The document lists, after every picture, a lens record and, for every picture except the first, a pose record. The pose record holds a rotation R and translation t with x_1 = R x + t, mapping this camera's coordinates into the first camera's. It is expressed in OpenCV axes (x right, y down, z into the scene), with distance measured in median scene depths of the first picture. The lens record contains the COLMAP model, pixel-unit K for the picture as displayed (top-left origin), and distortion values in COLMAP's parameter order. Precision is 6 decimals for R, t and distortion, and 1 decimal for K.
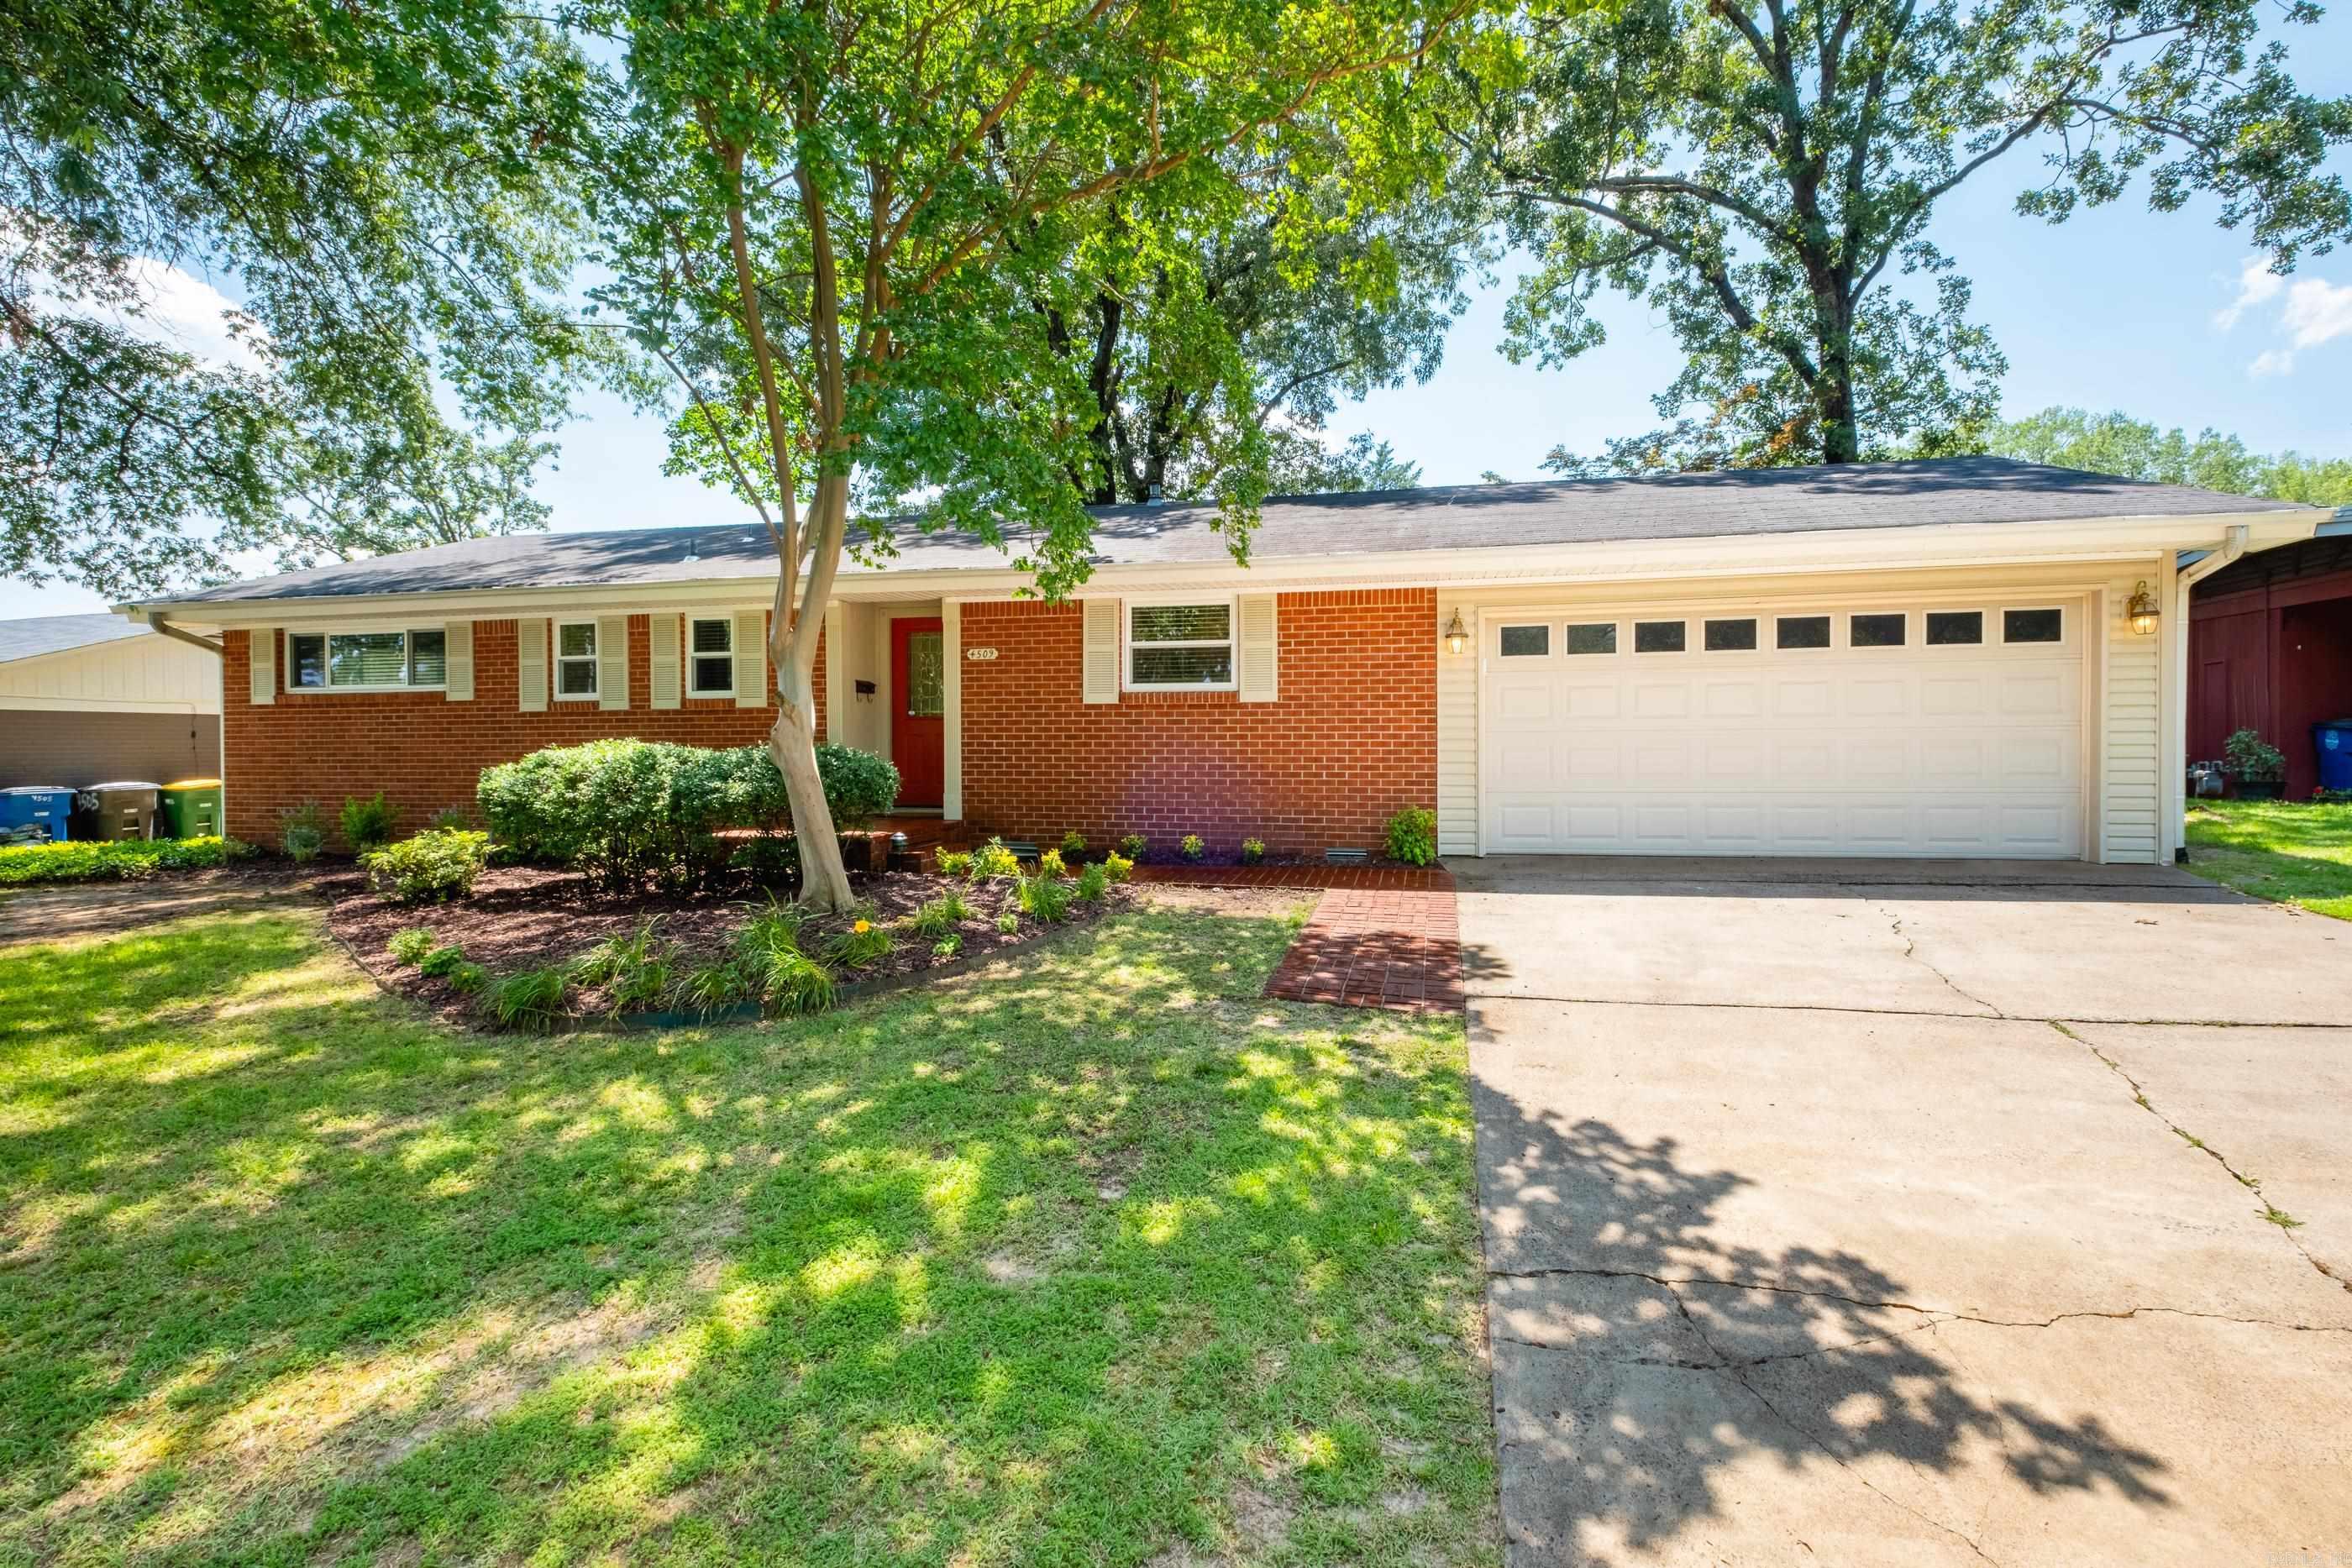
lens RADIAL K [[1020.7, 0, 1173.0], [0, 1020.7, 790.1], [0, 0, 1]] dist [0.007965, -0.004257]
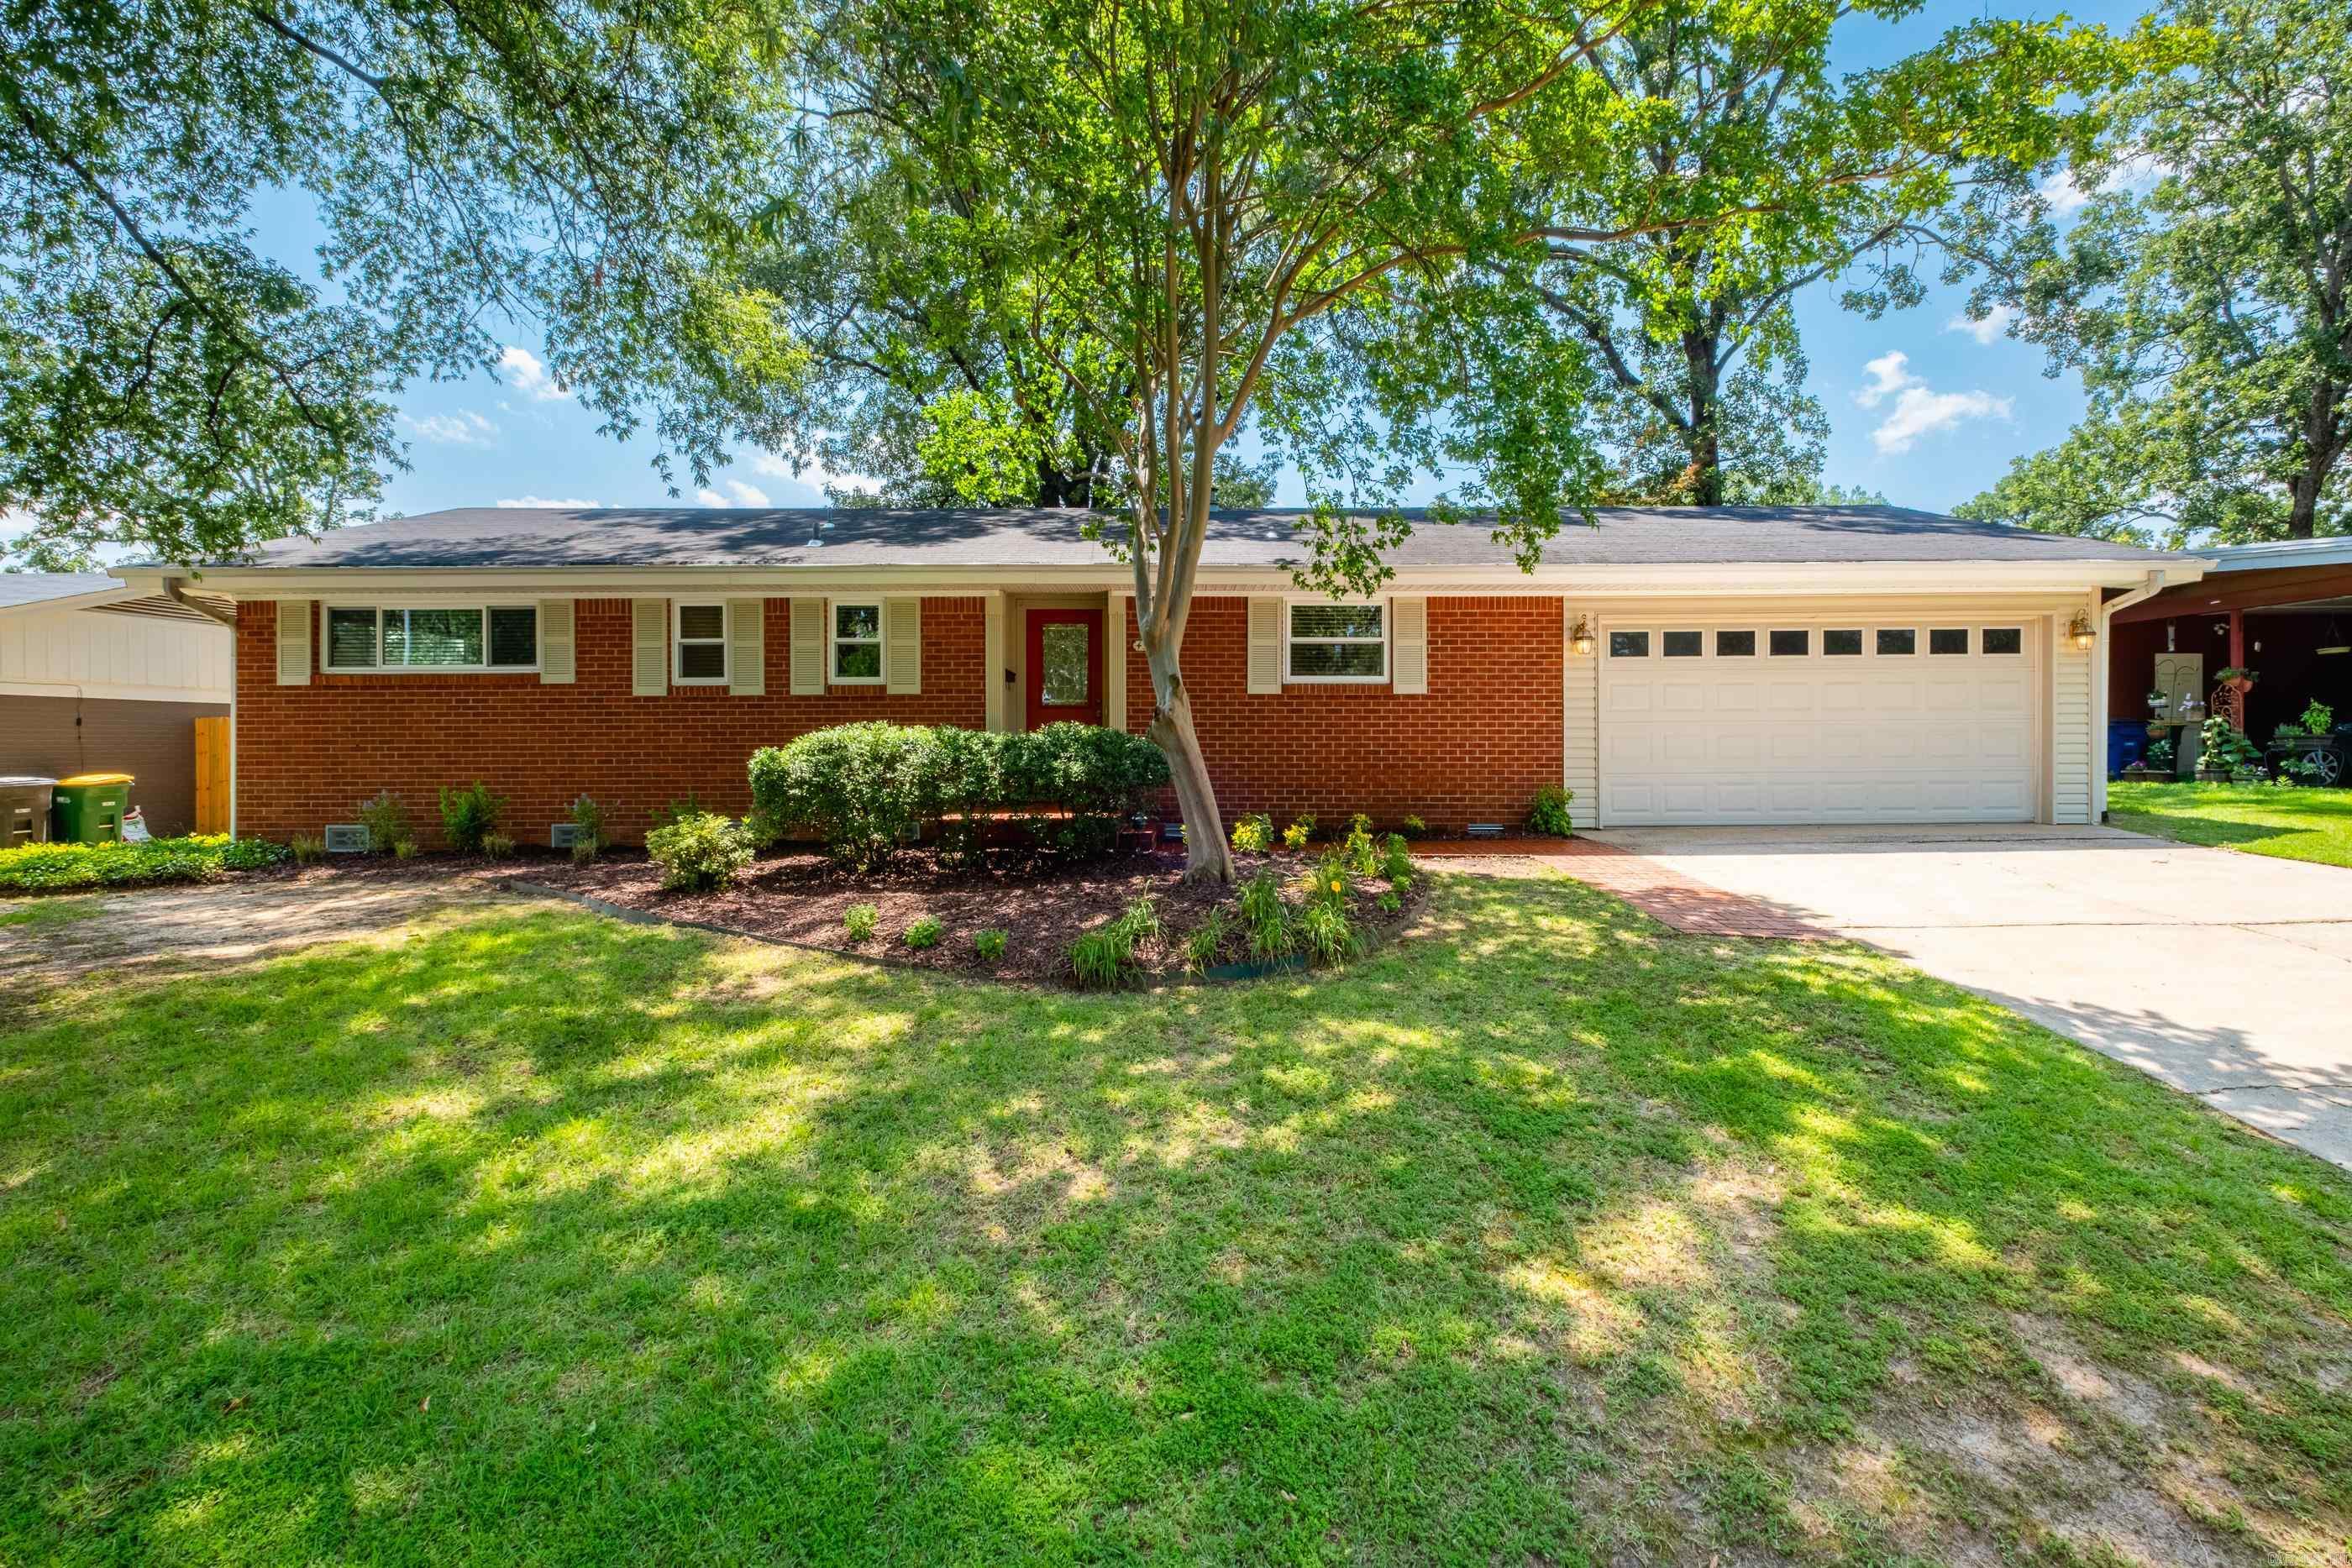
lens RADIAL K [[1020.7, 0, 1109.7], [0, 1020.7, 777.3], [0, 0, 1]] dist [0.007965, -0.004257]
pose [[0.977464, -0.005171, 0.211040, -0.418797], [0.008010, 0.999889, -0.012601, 0.014269], [-0.210952, 0.014007, 0.977396, -0.017179]]
